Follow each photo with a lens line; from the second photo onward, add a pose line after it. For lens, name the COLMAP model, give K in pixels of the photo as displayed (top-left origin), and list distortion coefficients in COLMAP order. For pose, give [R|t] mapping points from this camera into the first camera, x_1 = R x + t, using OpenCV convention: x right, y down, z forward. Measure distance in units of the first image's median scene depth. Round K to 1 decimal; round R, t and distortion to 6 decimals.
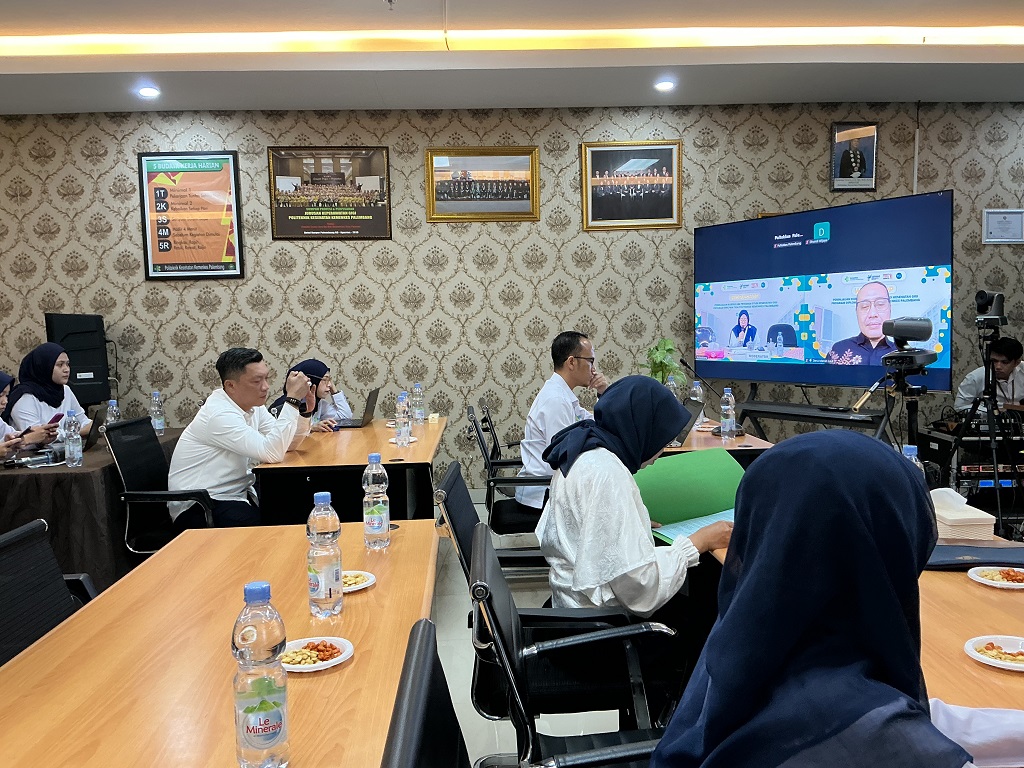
lens RADIAL K [[840.4, 0, 514.6], [0, 840.4, 369.4], [0, 0, 1]] dist [0.170640, -0.359359]
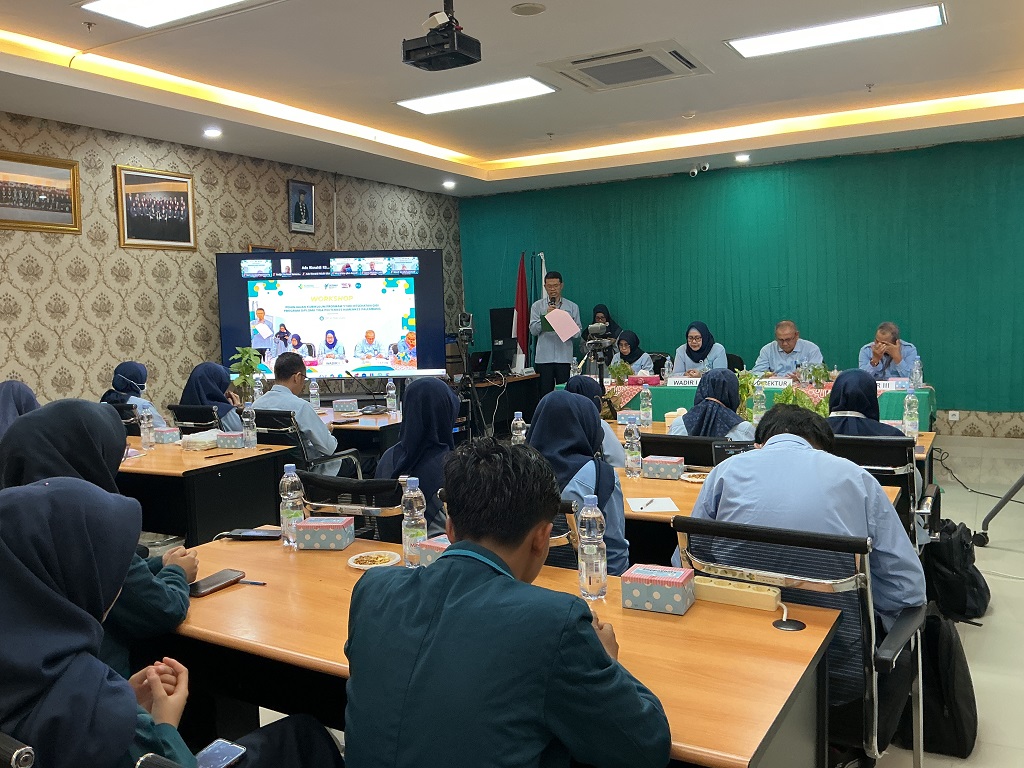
lens RADIAL K [[847.5, 0, 512.0], [0, 847.5, 384.0], [0, 0, 1]] dist [0.134145, -0.272312]
pose [[0.538726, -0.063933, 0.840052, -0.569059], [0.078729, 0.996574, 0.025357, 0.016175], [-0.838794, 0.052476, 0.541913, 0.023965]]
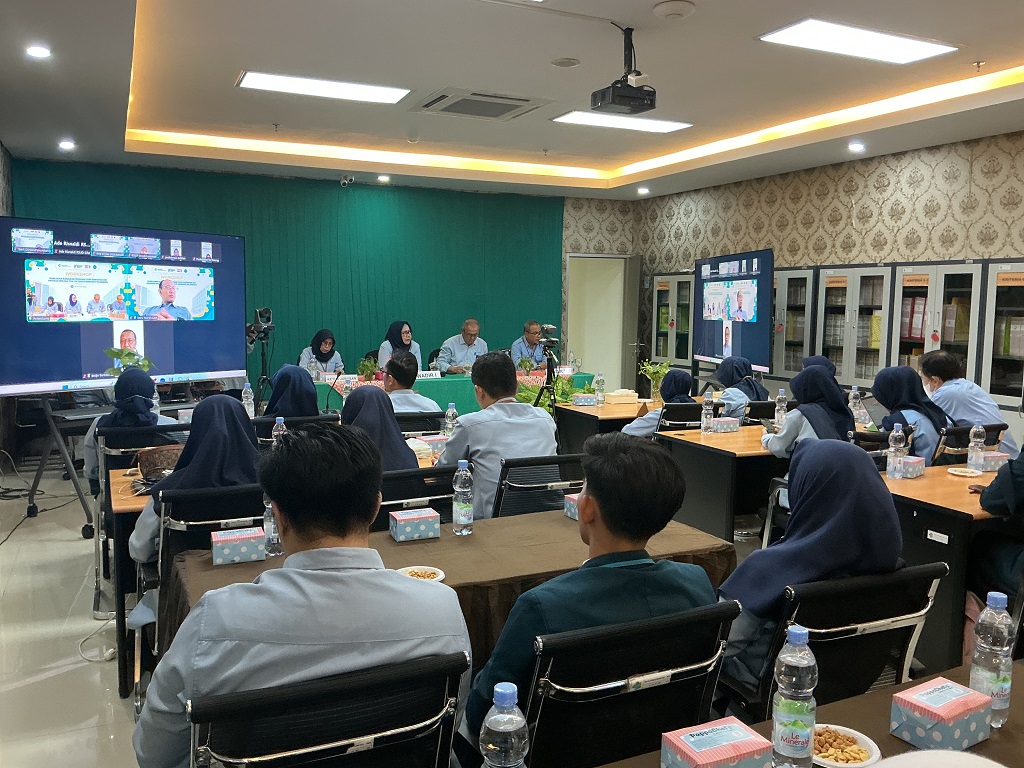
lens RADIAL K [[837.8, 0, 512.0], [0, 837.8, 384.0], [0, 0, 1]] dist [0.101614, -0.210996]
pose [[-0.376876, -0.072945, 0.923387, -0.730089], [0.066370, 0.992205, 0.105469, -0.055052], [-0.923883, 0.101034, -0.369097, 0.828670]]
